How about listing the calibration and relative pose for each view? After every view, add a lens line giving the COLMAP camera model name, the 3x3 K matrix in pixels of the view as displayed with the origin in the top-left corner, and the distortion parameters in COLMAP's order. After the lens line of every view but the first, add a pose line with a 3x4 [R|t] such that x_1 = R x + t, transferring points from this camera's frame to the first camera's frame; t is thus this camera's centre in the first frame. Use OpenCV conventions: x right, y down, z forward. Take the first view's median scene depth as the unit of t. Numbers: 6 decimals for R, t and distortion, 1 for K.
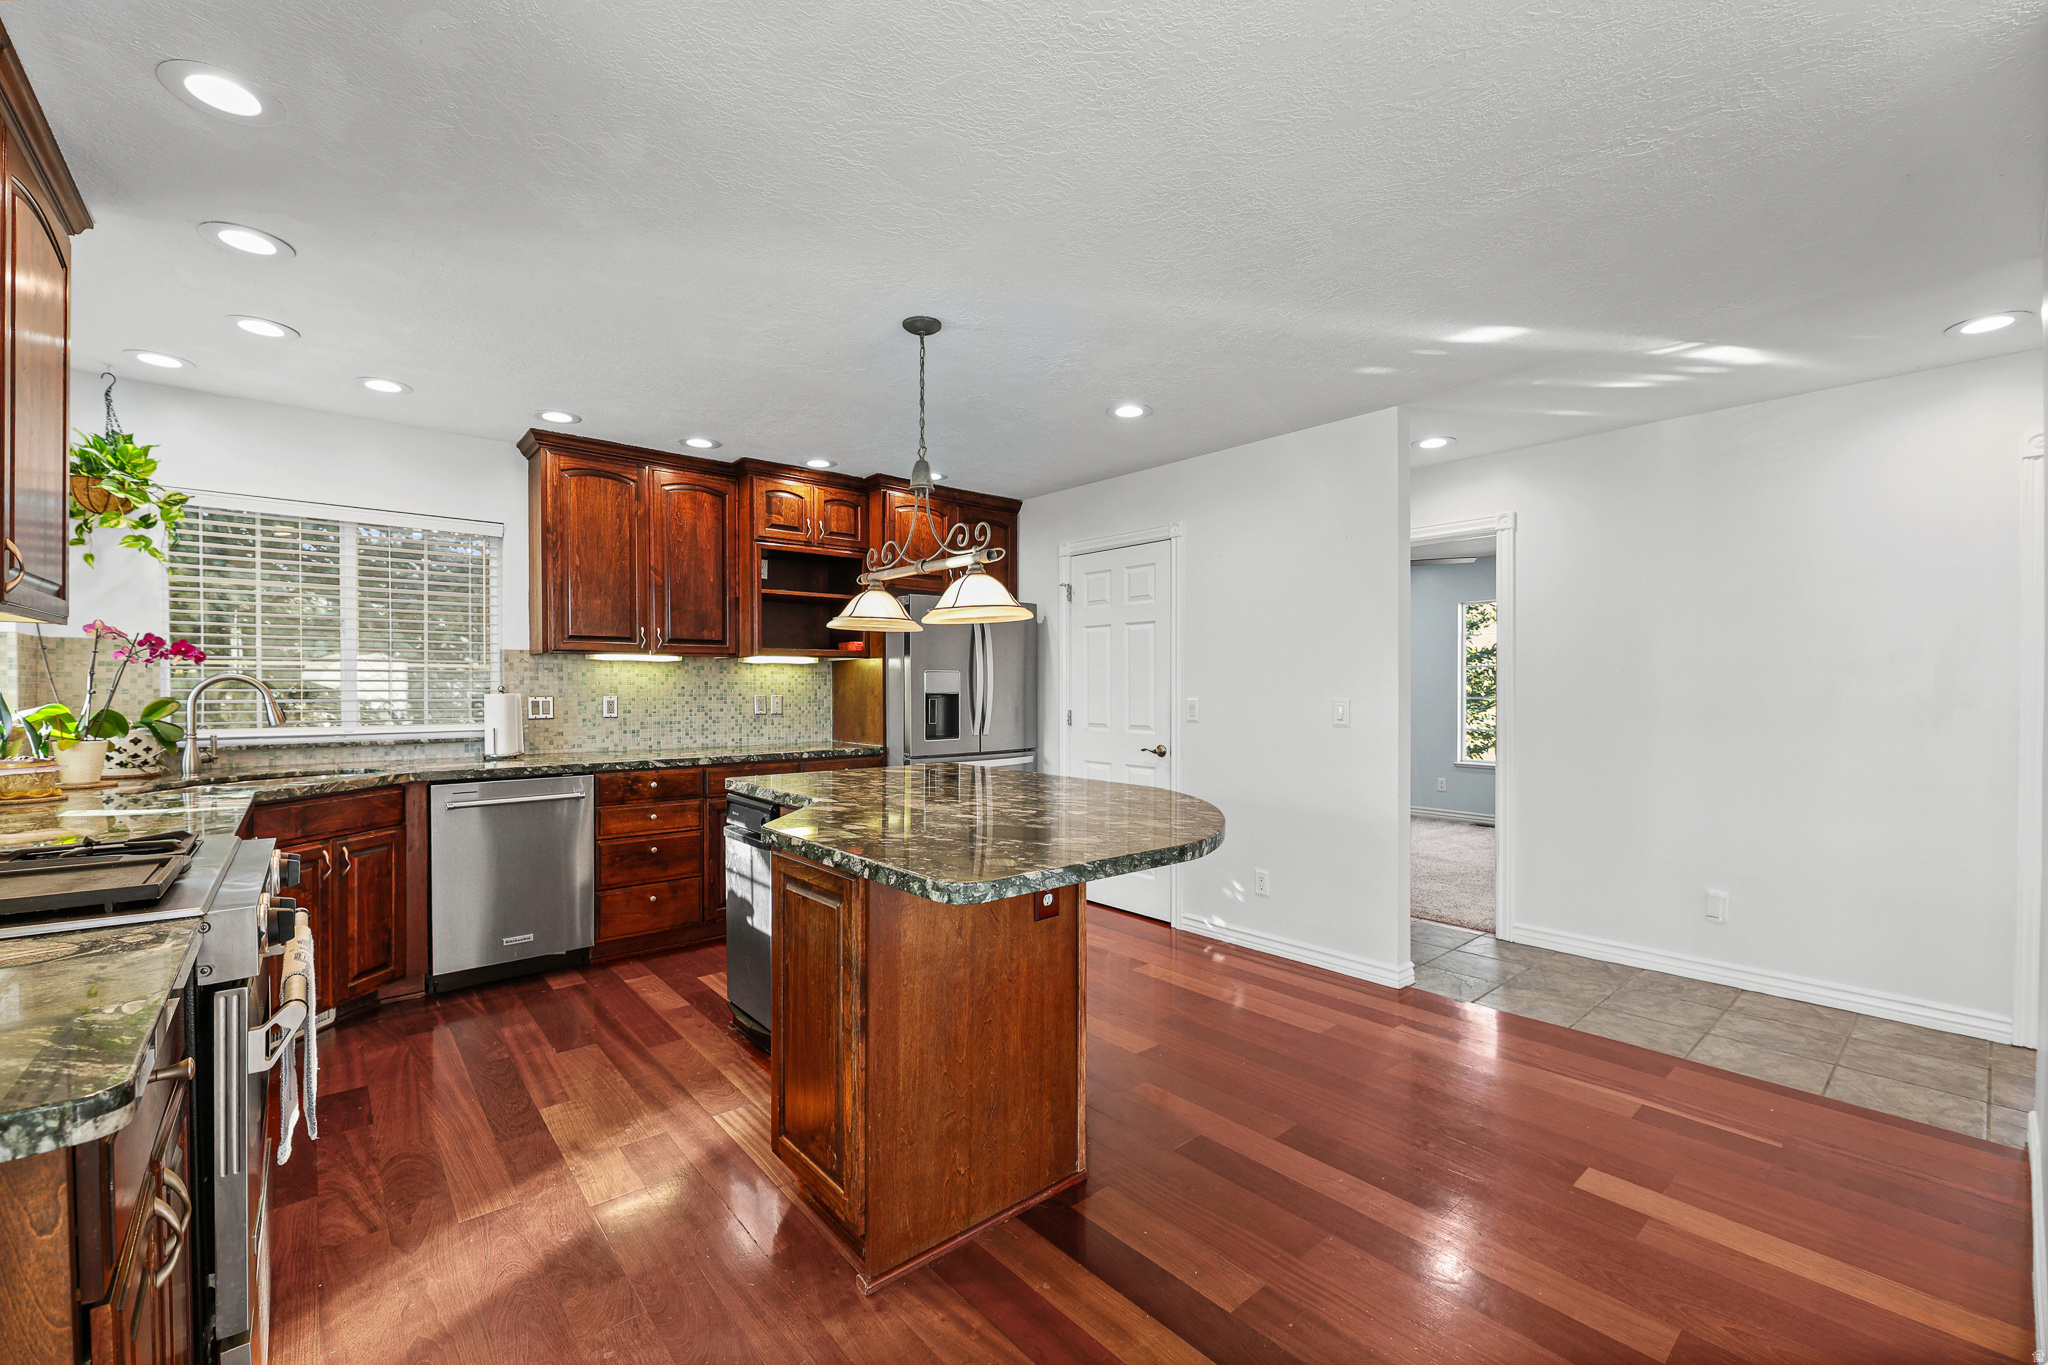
lens RADIAL K [[830.6, 0, 1009.8], [0, 830.6, 689.0], [0, 0, 1]] dist [-0.007237, 0.000473]
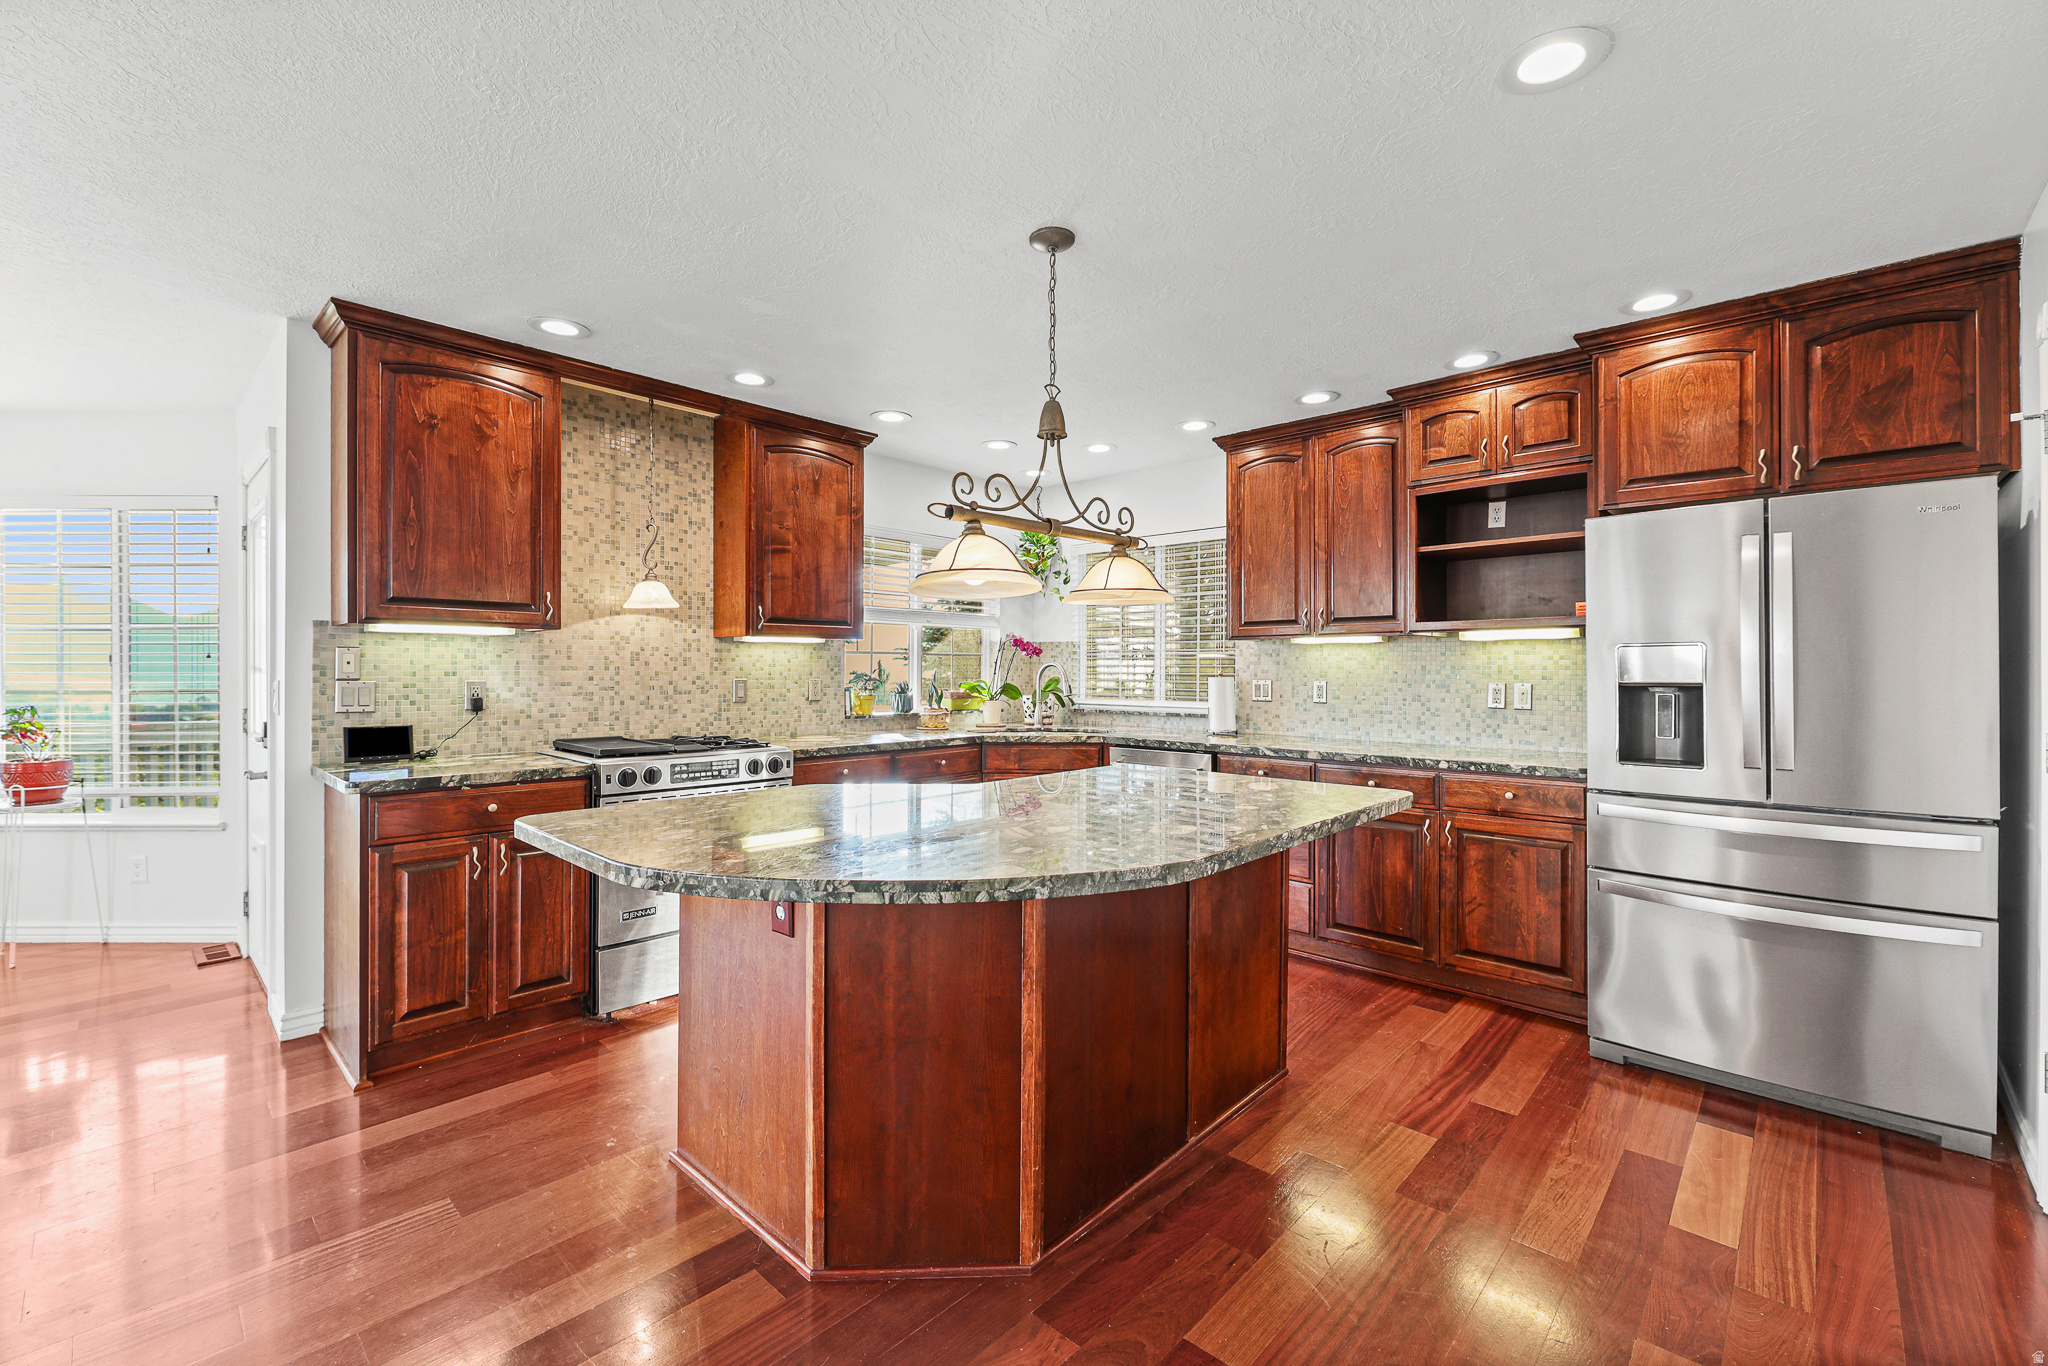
lens RADIAL K [[830.6, 0, 1016.6], [0, 830.6, 668.9], [0, 0, 1]] dist [-0.007237, 0.000473]
pose [[0.115211, -0.006254, -0.993321, 0.519843], [-0.010000, 0.999922, -0.007456, 0.006223], [0.993291, 0.010792, 0.115139, 0.631563]]
